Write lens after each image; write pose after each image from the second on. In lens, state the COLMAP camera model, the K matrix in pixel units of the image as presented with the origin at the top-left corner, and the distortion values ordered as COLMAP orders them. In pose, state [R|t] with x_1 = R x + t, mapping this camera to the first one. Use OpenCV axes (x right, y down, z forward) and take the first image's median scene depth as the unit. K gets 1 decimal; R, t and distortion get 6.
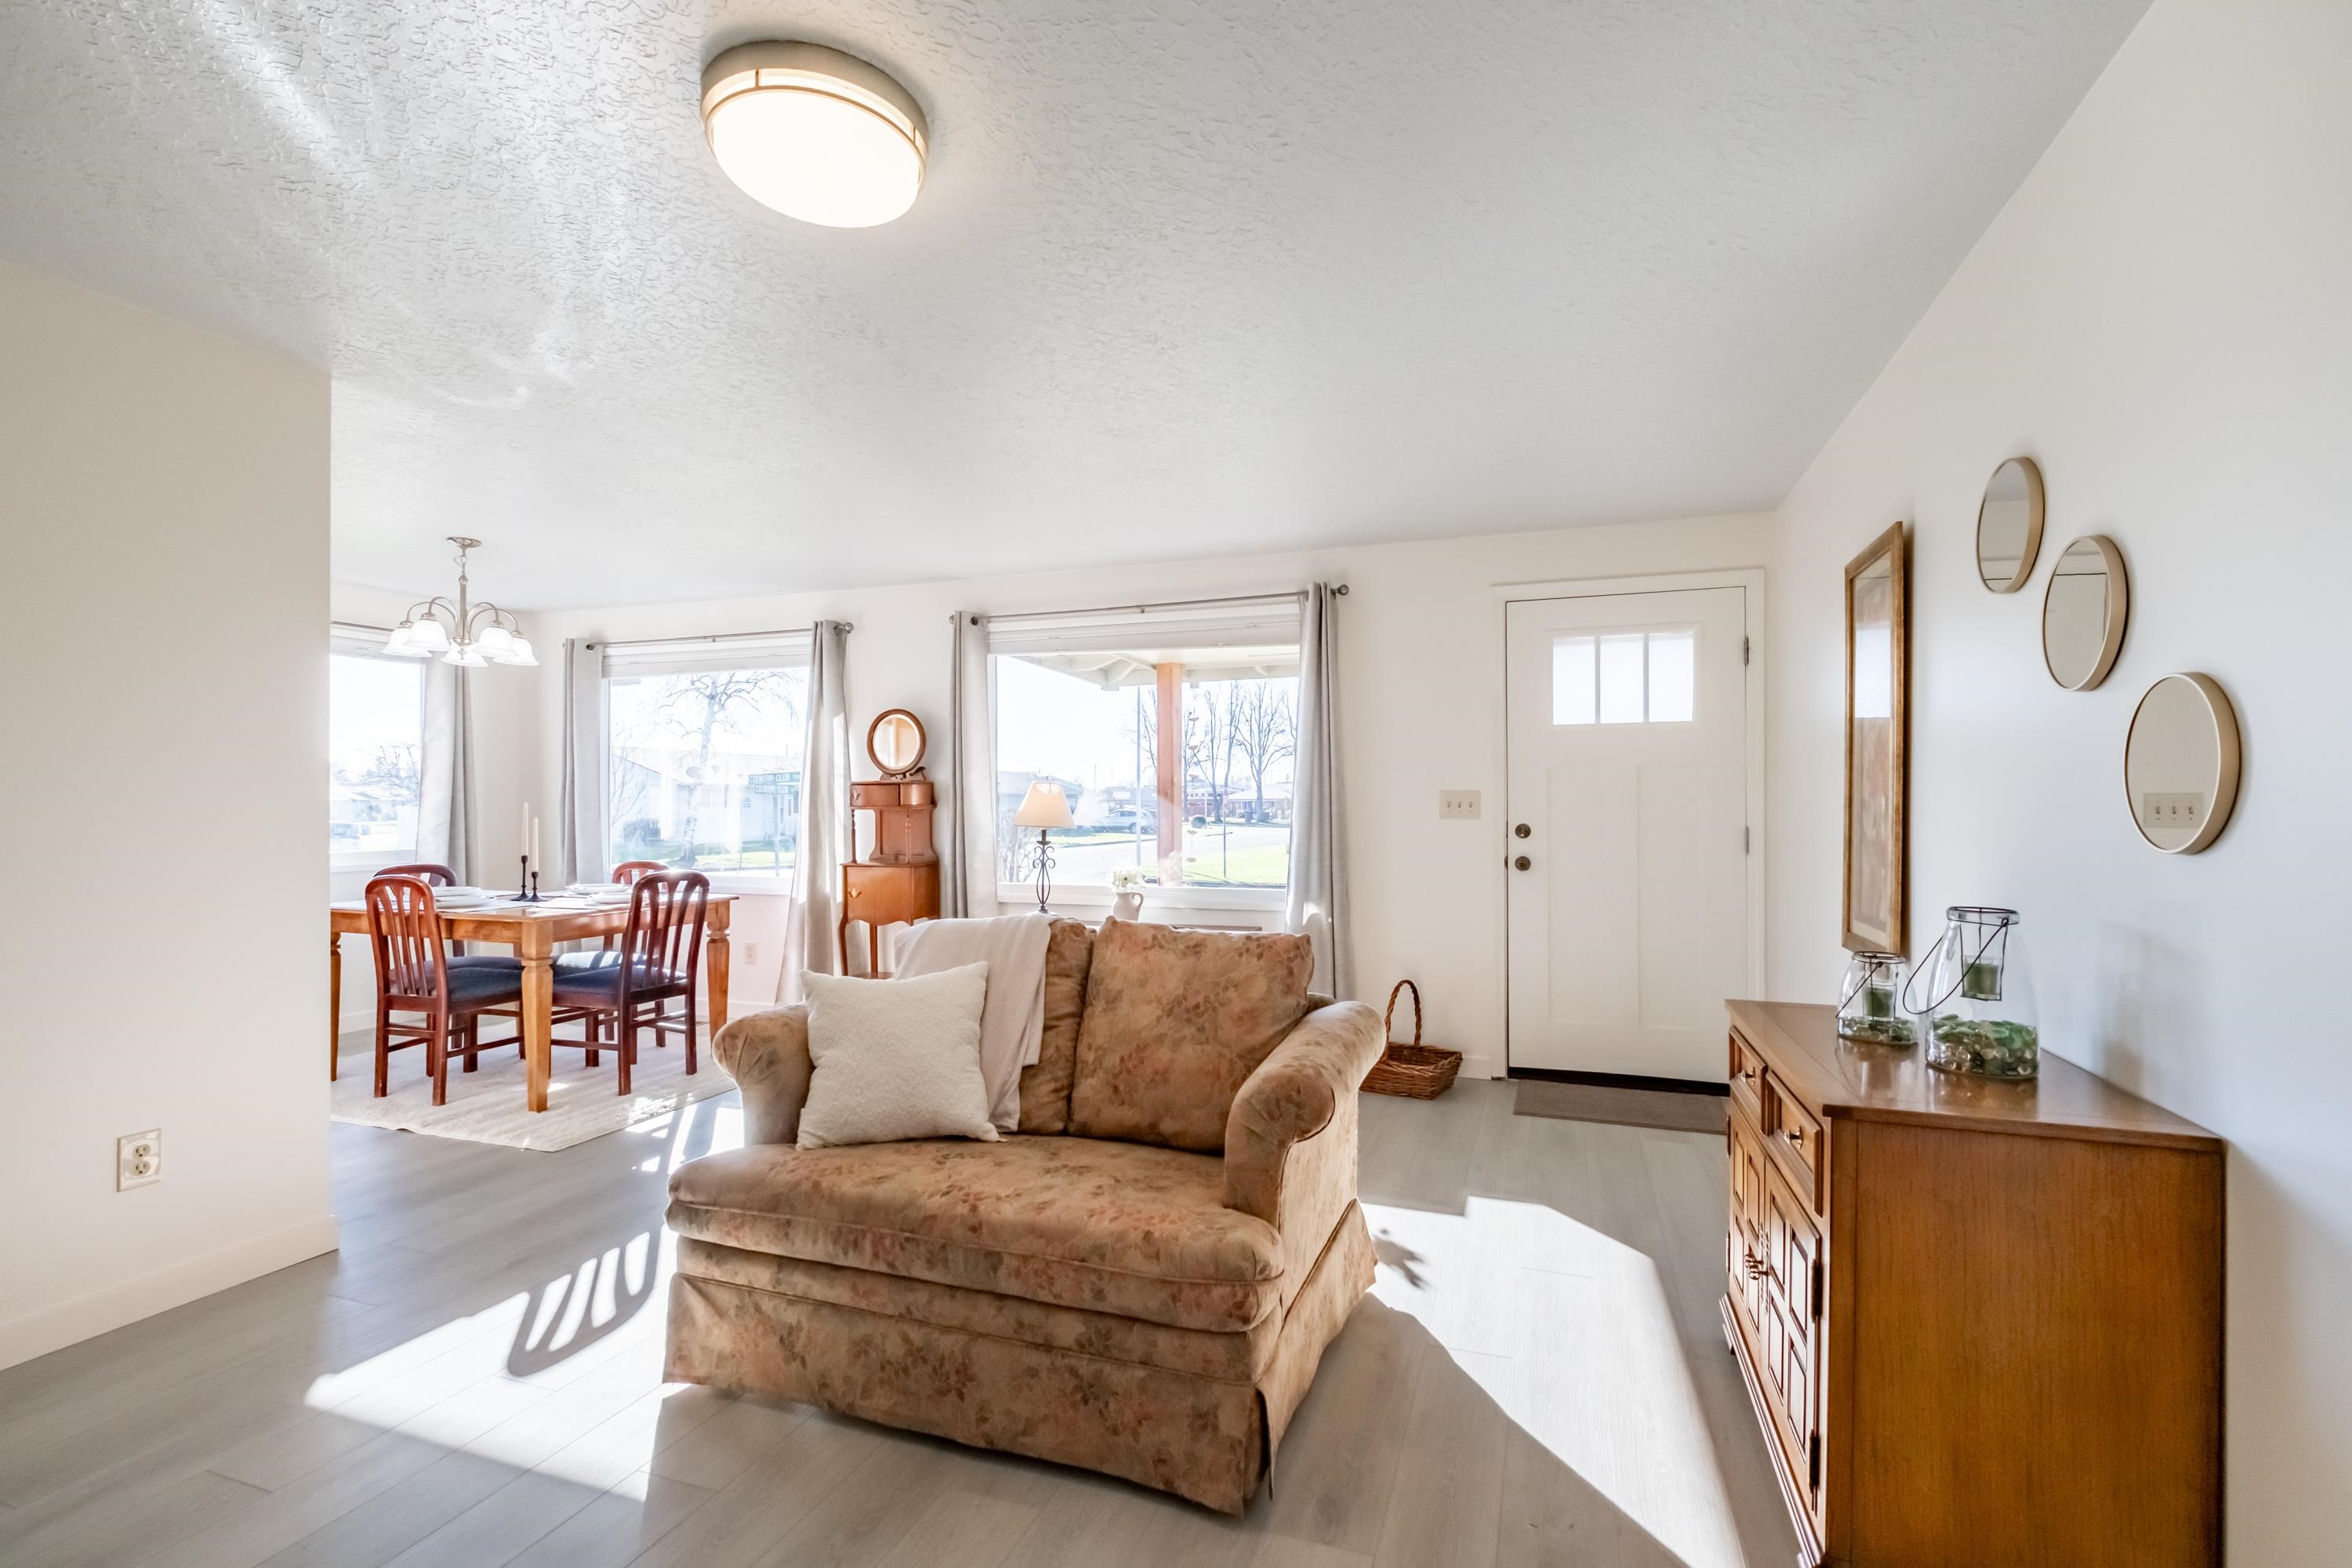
lens RADIAL K [[1023.8, 0, 1210.7], [0, 1023.8, 804.7], [0, 0, 1]] dist [-0.000566, -0.003317]
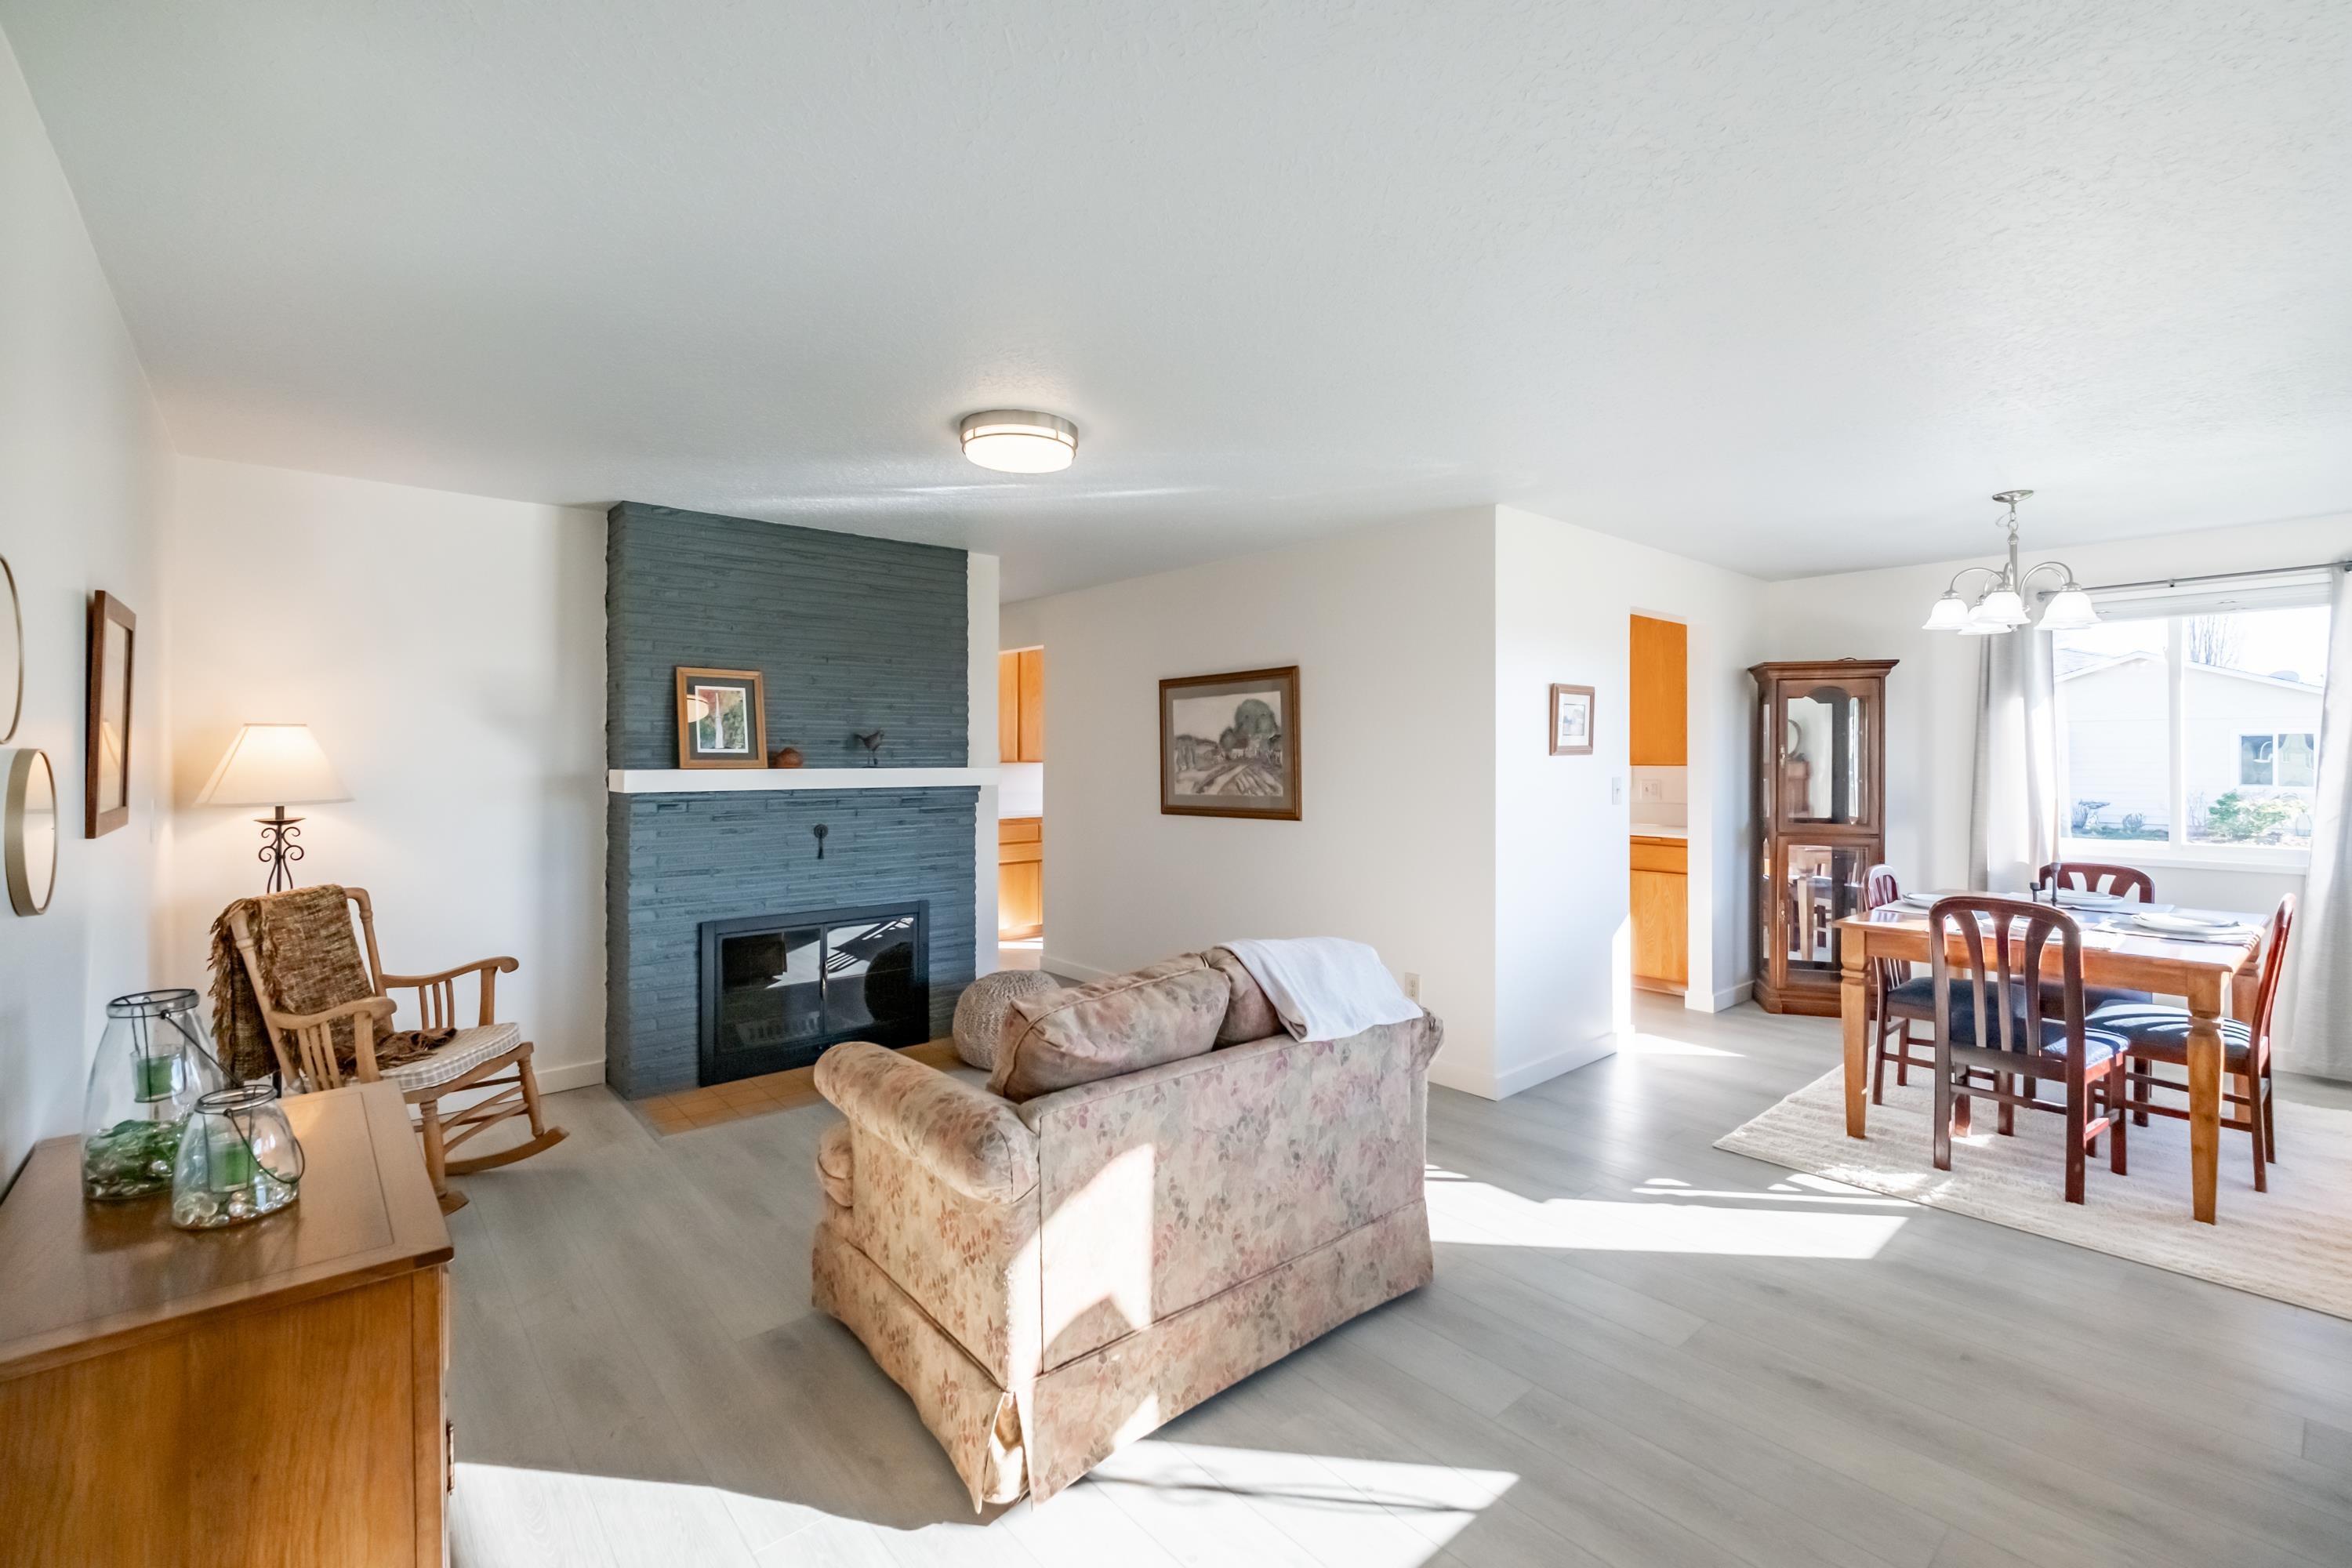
lens RADIAL K [[1023.8, 0, 1188.5], [0, 1023.8, 749.9], [0, 0, 1]] dist [-0.000566, -0.003317]
pose [[-0.503675, -0.002567, -0.863889, 0.406592], [0.001556, 0.999991, -0.003879, -0.040523], [0.863892, -0.003298, -0.503667, 0.848633]]
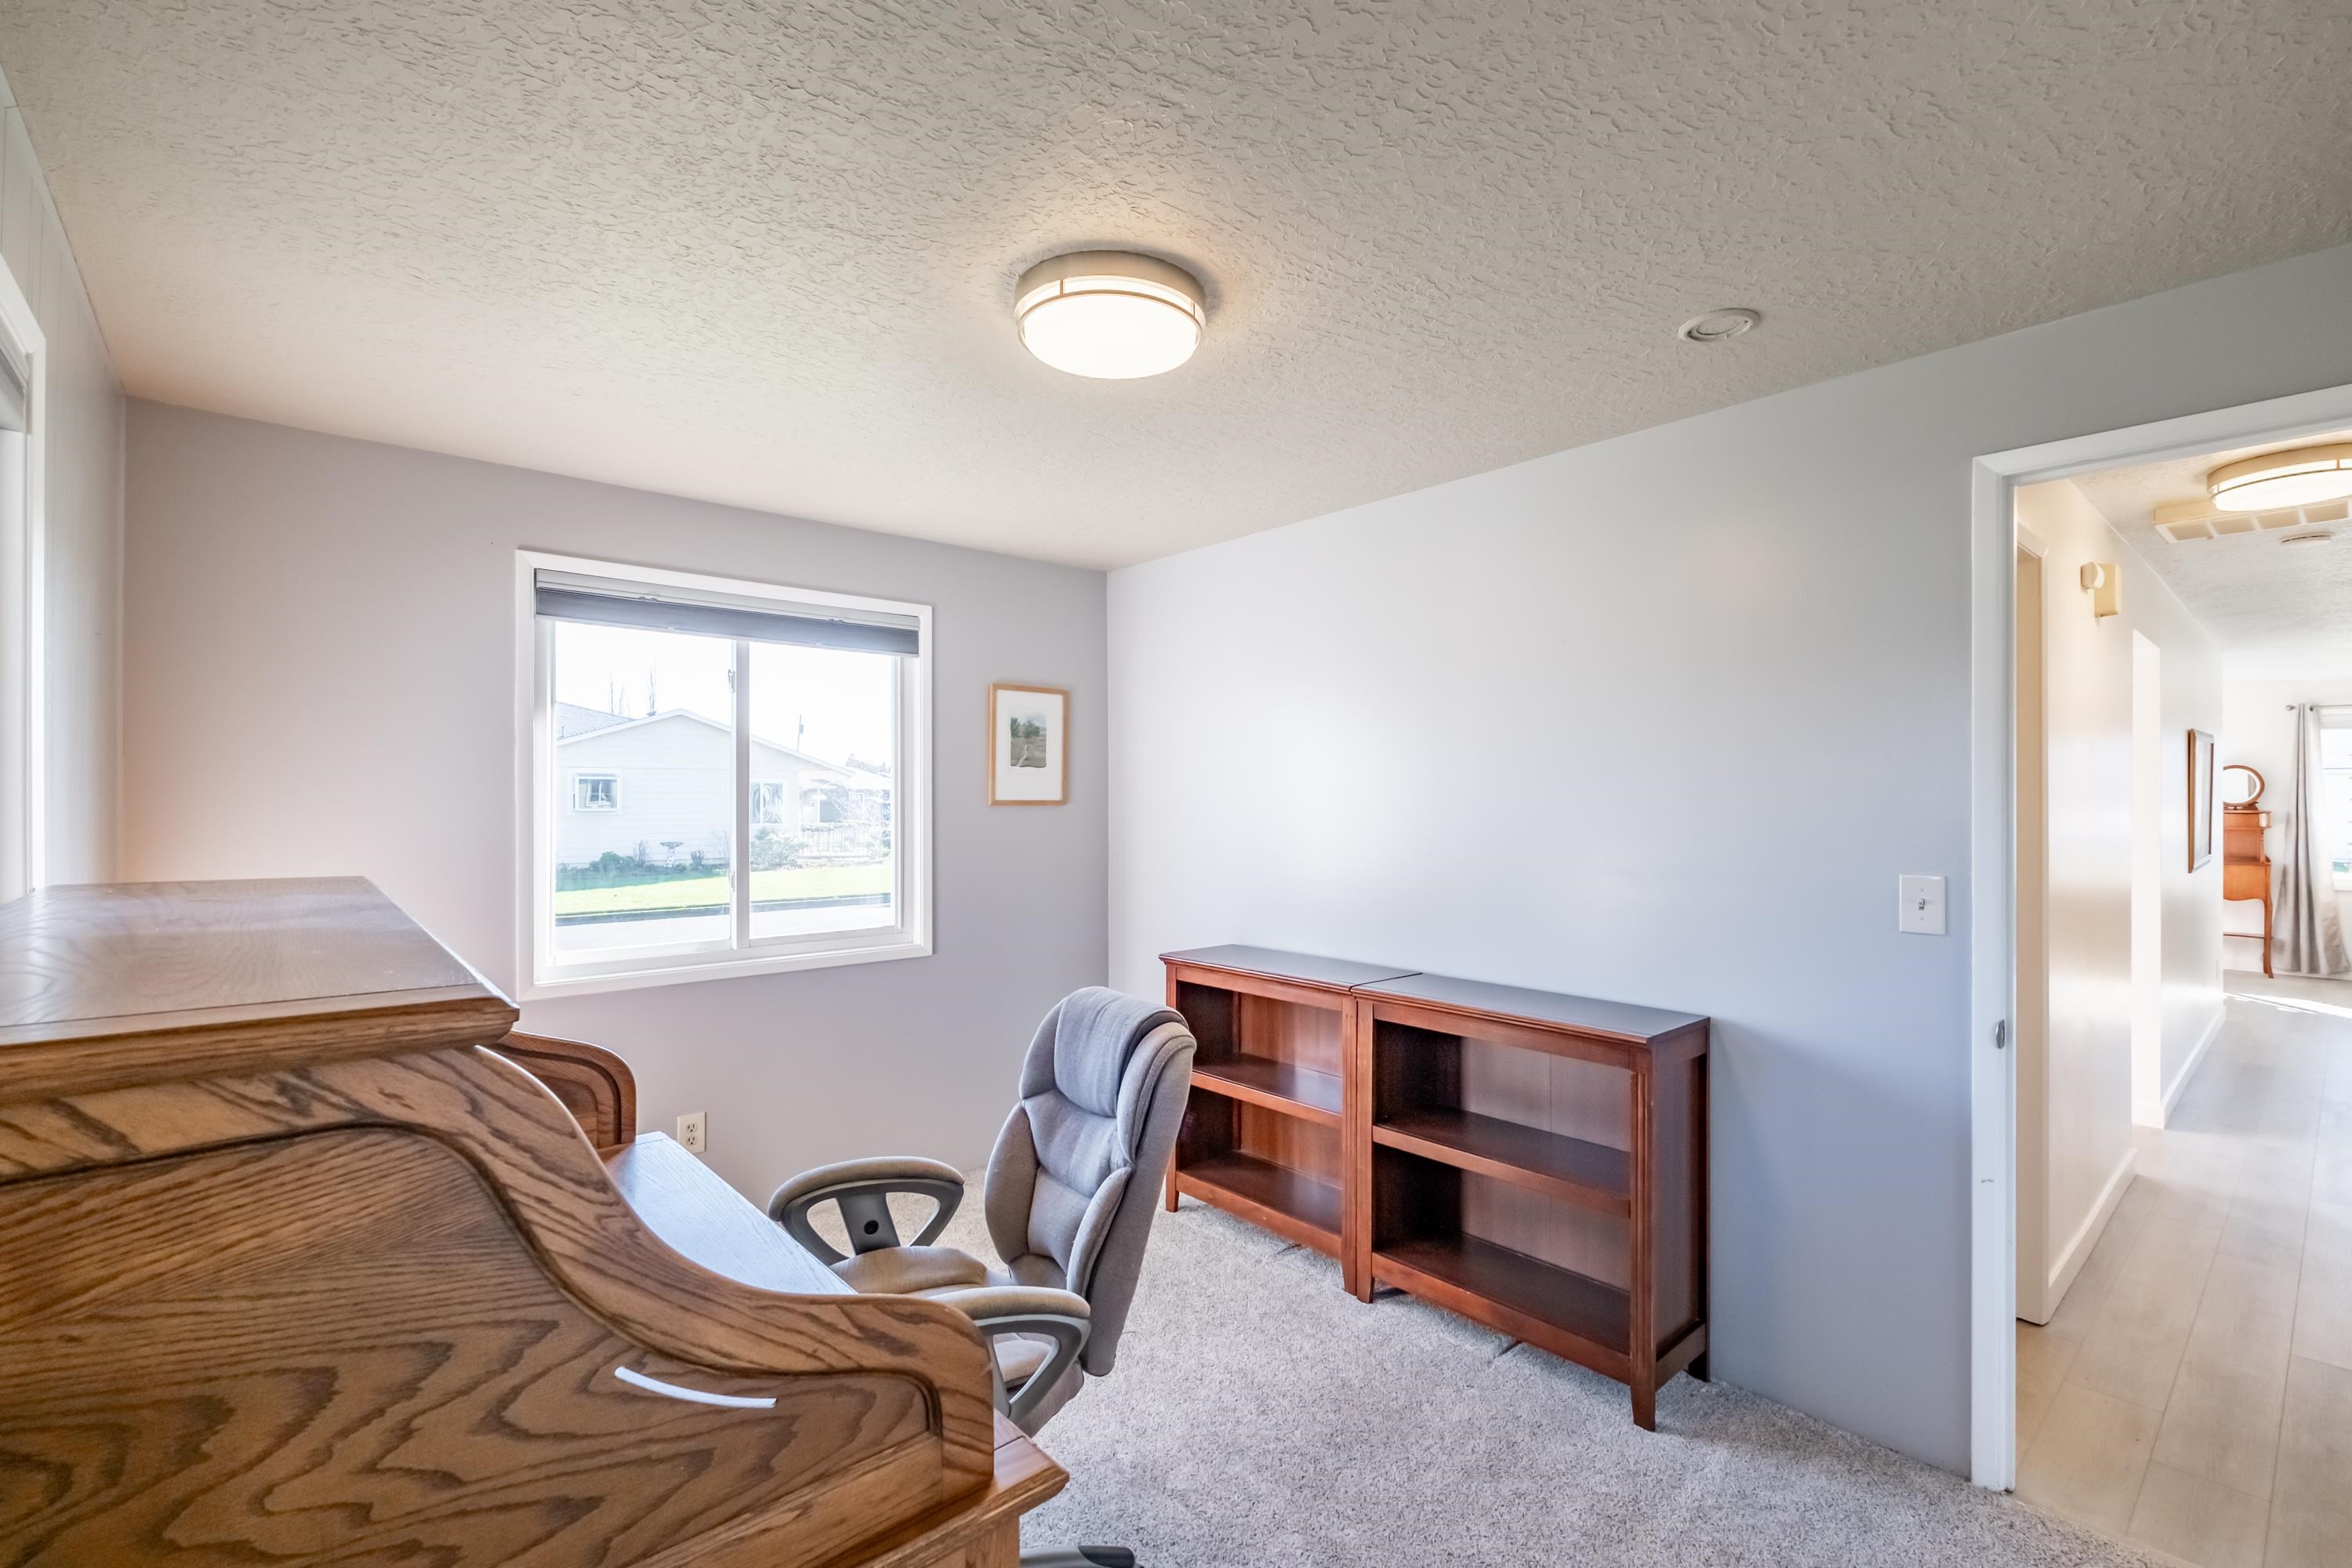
lens RADIAL K [[1023.8, 0, 1184.0], [0, 1023.8, 789.4], [0, 0, 1]] dist [-0.000566, -0.003317]
pose [[0.861689, 0.001449, -0.507435, -1.073565], [-0.002497, 0.999996, -0.001385, -0.058833], [0.507431, 0.002461, 0.861689, -1.390200]]
